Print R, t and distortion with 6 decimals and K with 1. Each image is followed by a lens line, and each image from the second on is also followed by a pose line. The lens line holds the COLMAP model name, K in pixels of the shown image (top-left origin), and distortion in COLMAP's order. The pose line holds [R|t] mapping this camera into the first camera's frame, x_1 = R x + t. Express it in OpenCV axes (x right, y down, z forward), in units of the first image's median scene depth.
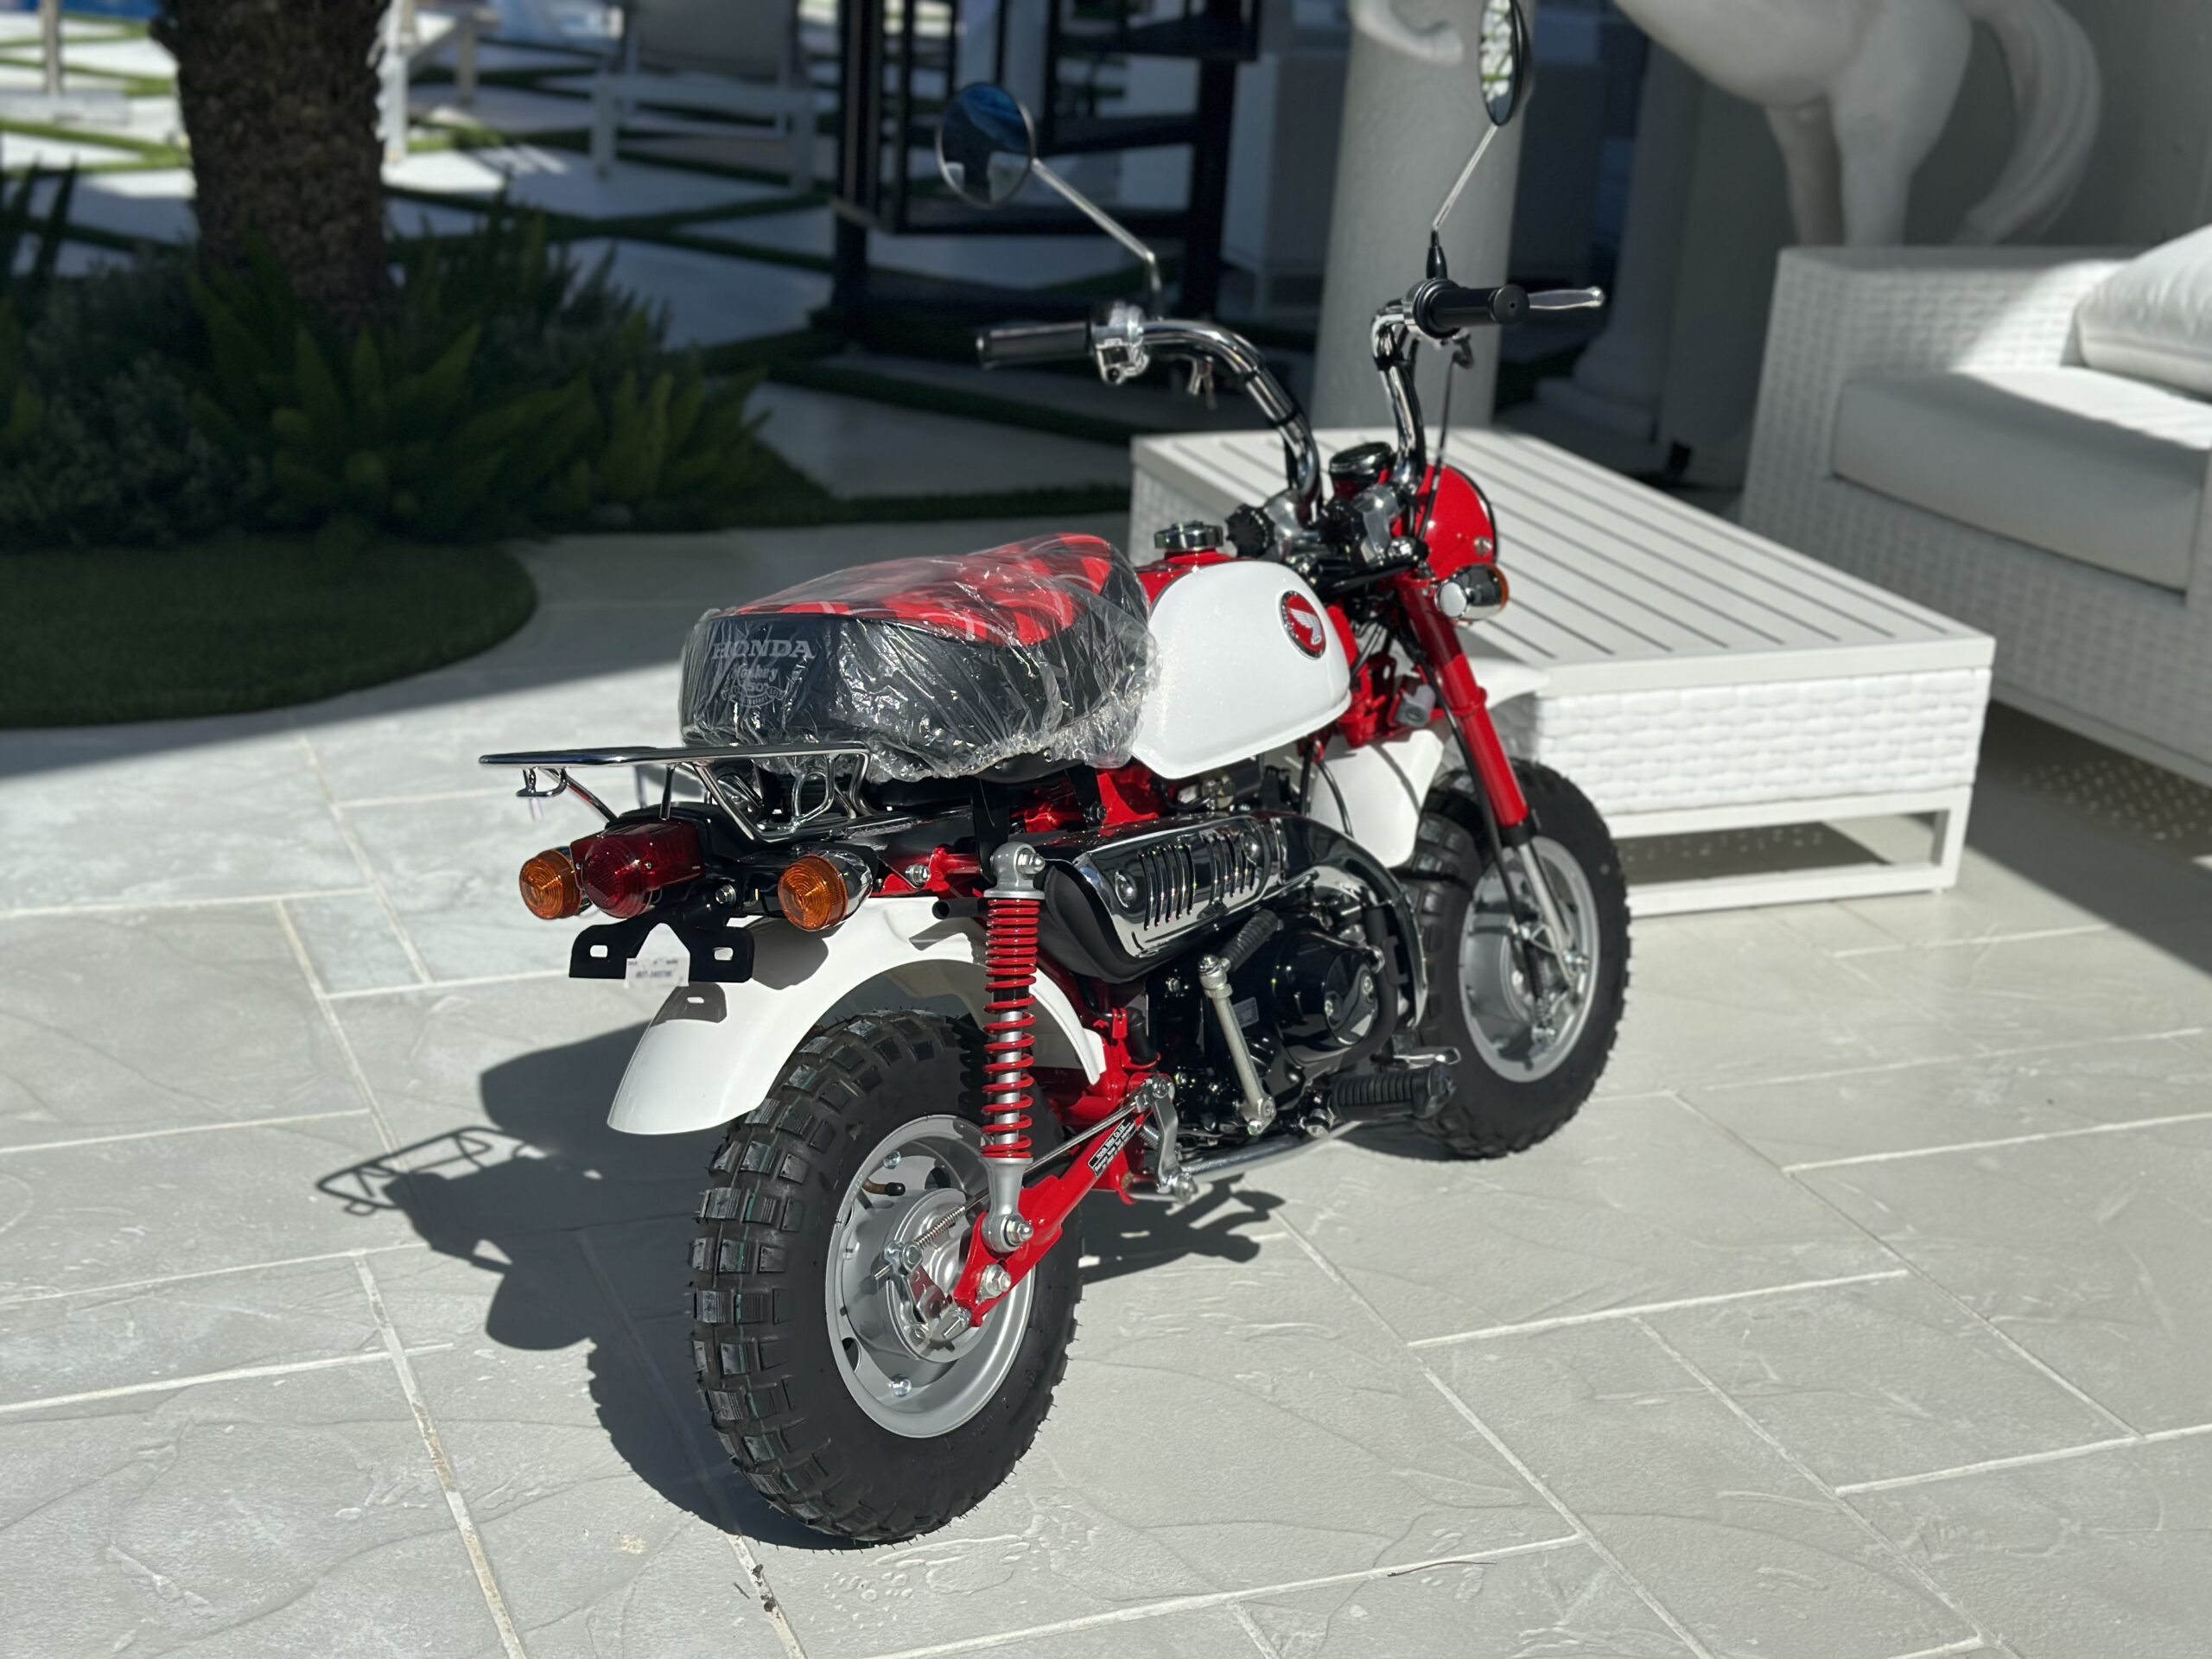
lens RADIAL K [[3111.8, 0, 1106.0], [0, 3111.8, 829.5], [0, 0, 1]] dist [0.261799, -0.616719]
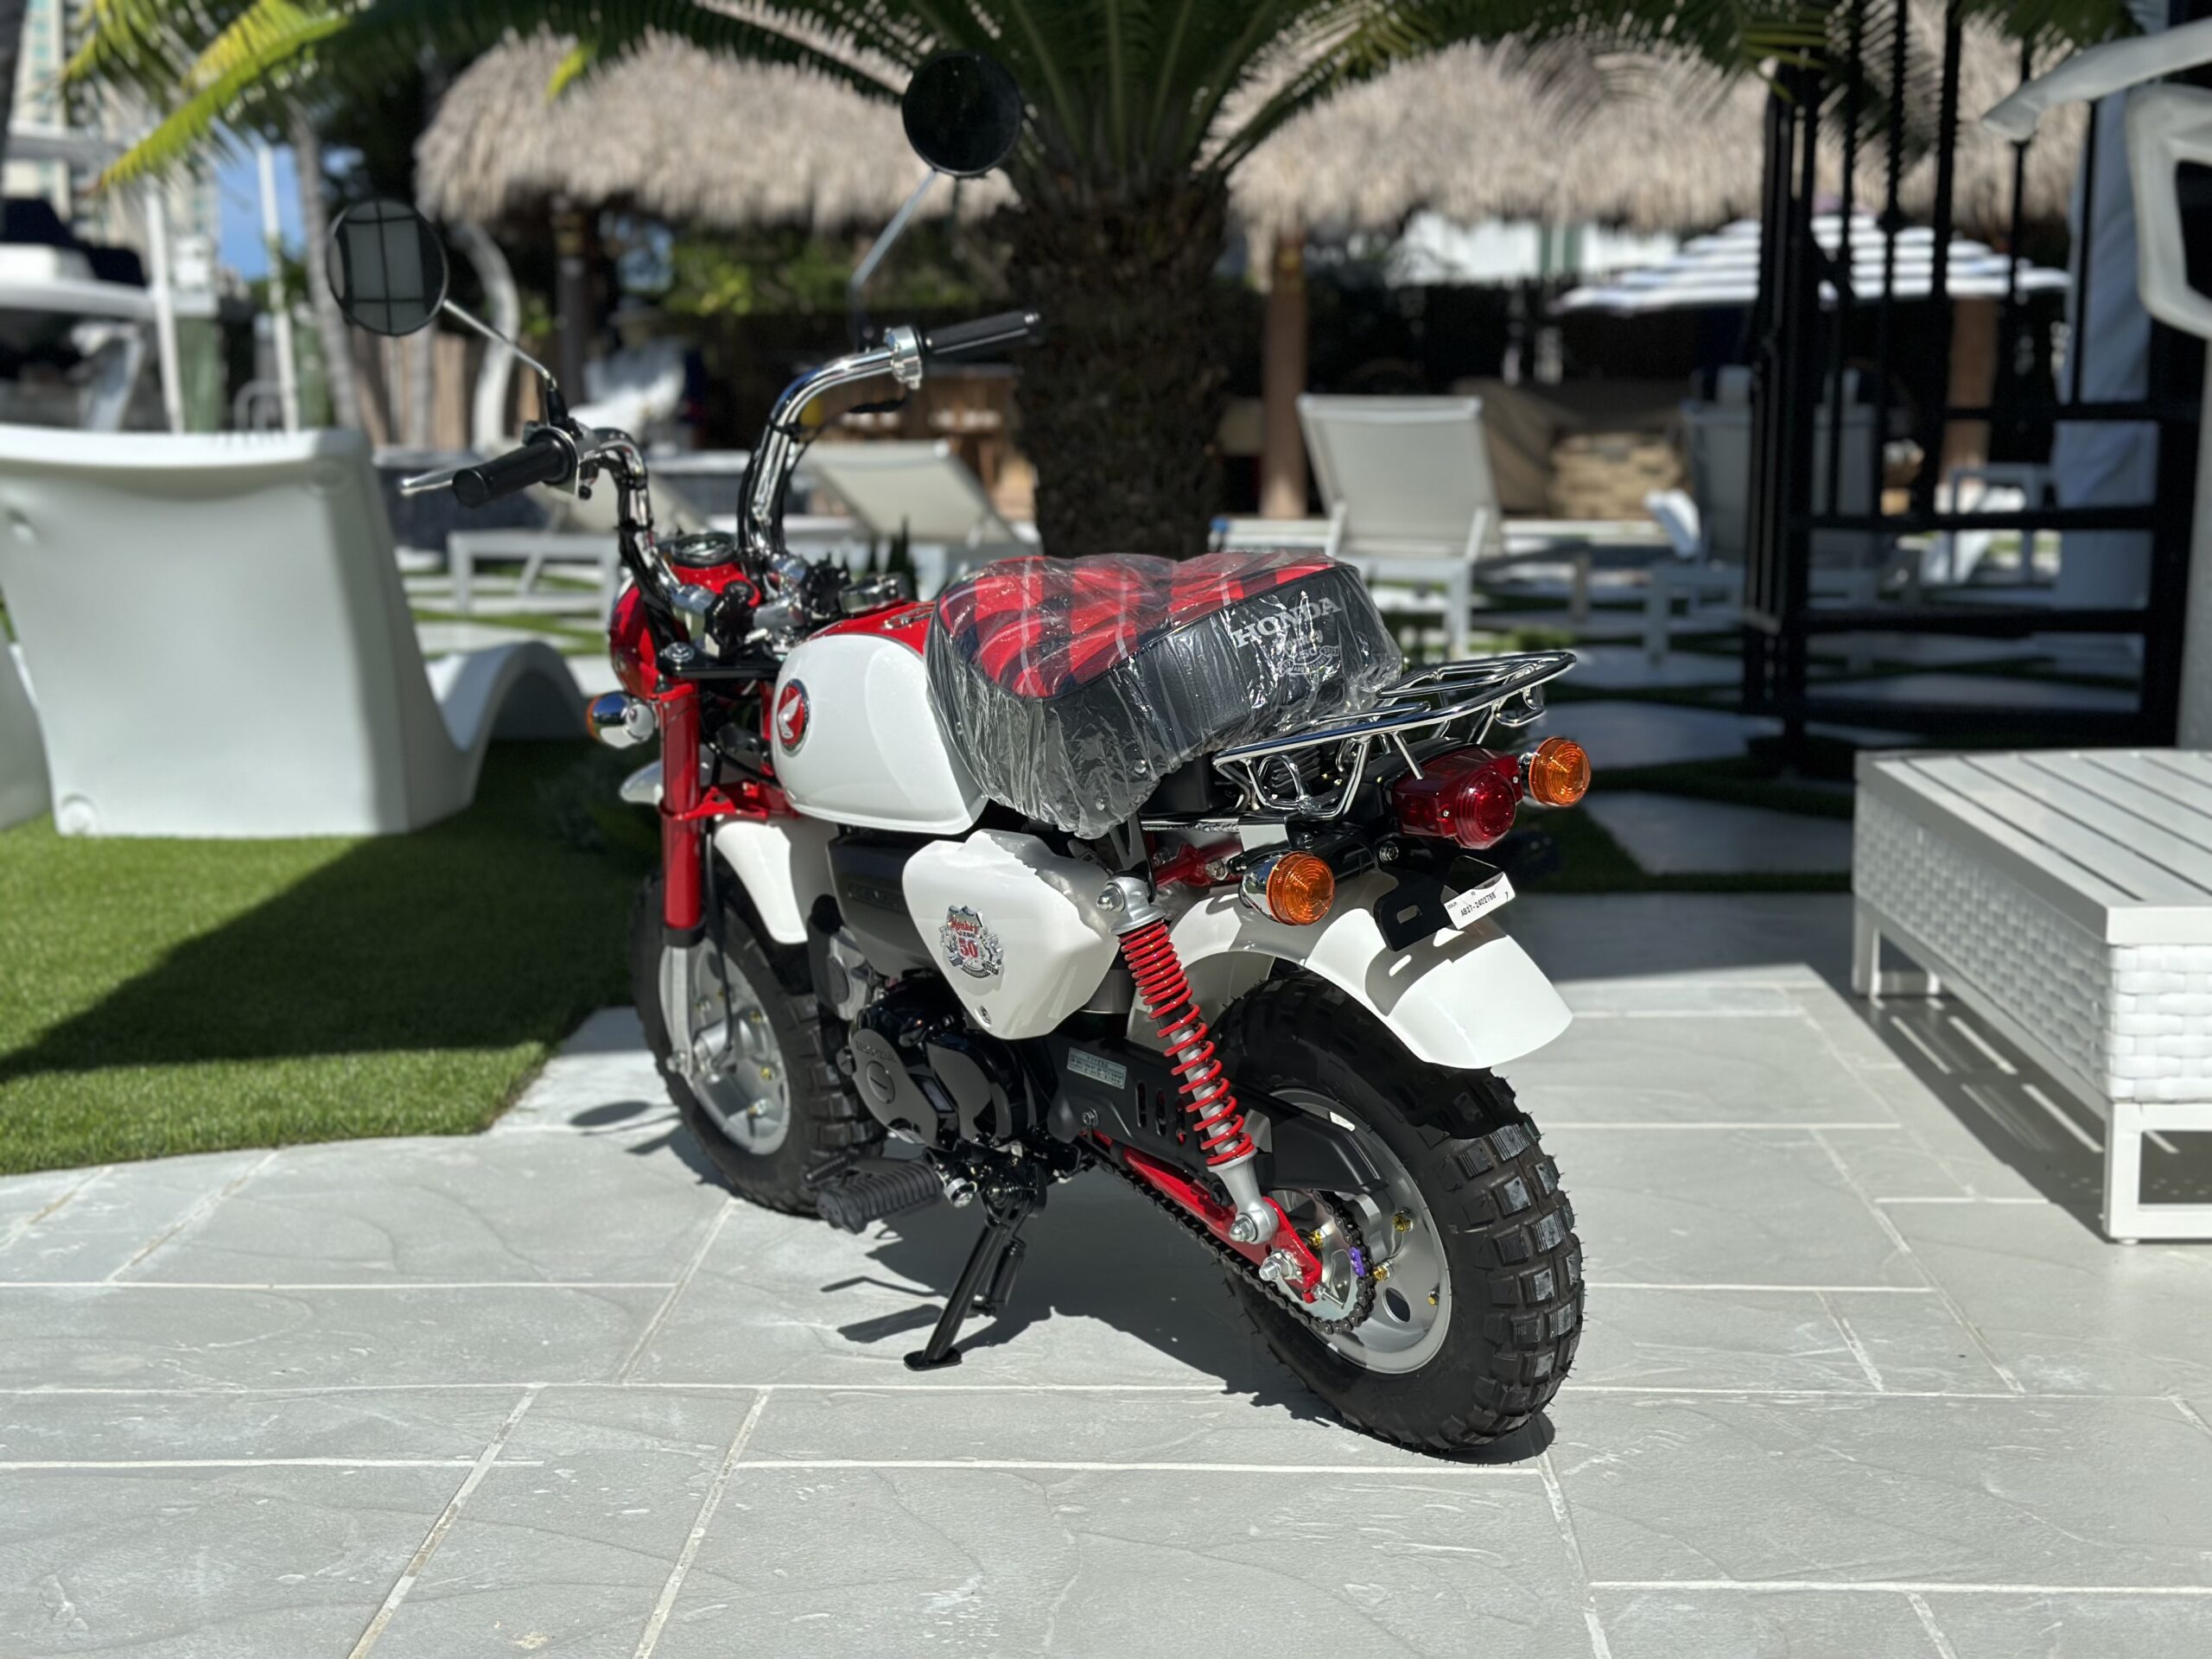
lens RADIAL K [[3111.8, 0, 1106.0], [0, 3111.8, 829.5], [0, 0, 1]] dist [0.261799, -0.616719]
pose [[0.913476, -0.002849, -0.406884, 0.283390], [-0.076159, 0.981106, -0.177850, 0.115937], [0.399703, 0.193449, 0.896000, 0.169871]]
